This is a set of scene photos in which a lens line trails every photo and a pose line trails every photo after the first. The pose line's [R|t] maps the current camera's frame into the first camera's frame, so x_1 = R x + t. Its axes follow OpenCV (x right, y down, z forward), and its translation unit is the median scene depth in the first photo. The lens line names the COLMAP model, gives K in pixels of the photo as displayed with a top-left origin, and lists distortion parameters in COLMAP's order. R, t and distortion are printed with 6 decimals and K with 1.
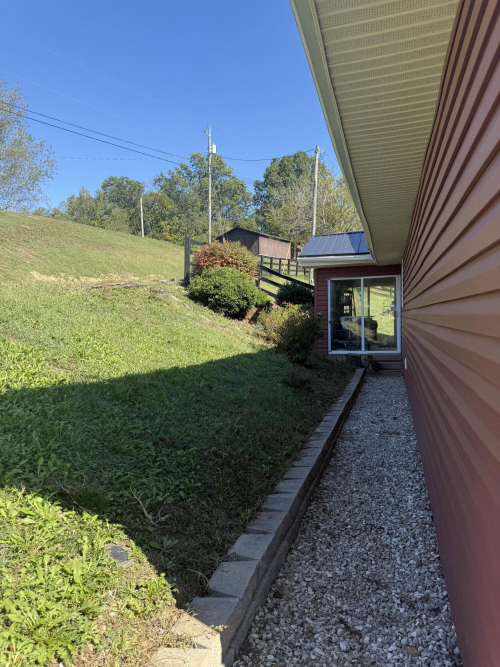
lens RADIAL K [[466.8, 0, 246.3], [0, 466.8, 340.8], [0, 0, 1]] dist [0.053666, -0.012374]
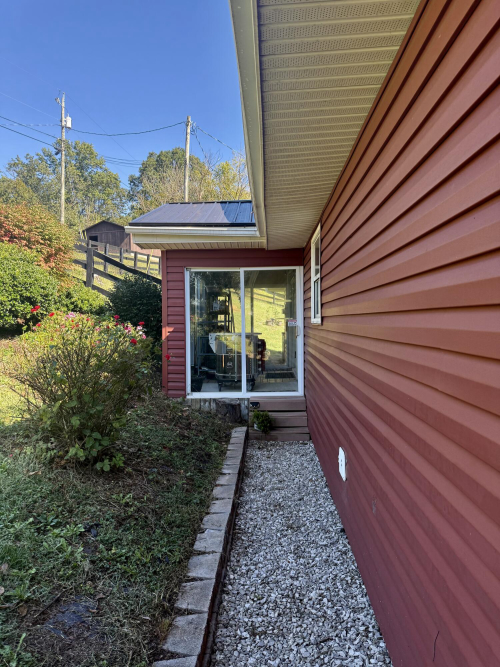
lens RADIAL K [[466.8, 0, 248.4], [0, 466.8, 333.1], [0, 0, 1]] dist [0.053666, -0.012374]
pose [[0.968773, 0.001398, 0.247947, 0.086917], [0.005738, 0.999590, -0.028057, -0.029309], [-0.247884, 0.028604, 0.968367, 0.341274]]
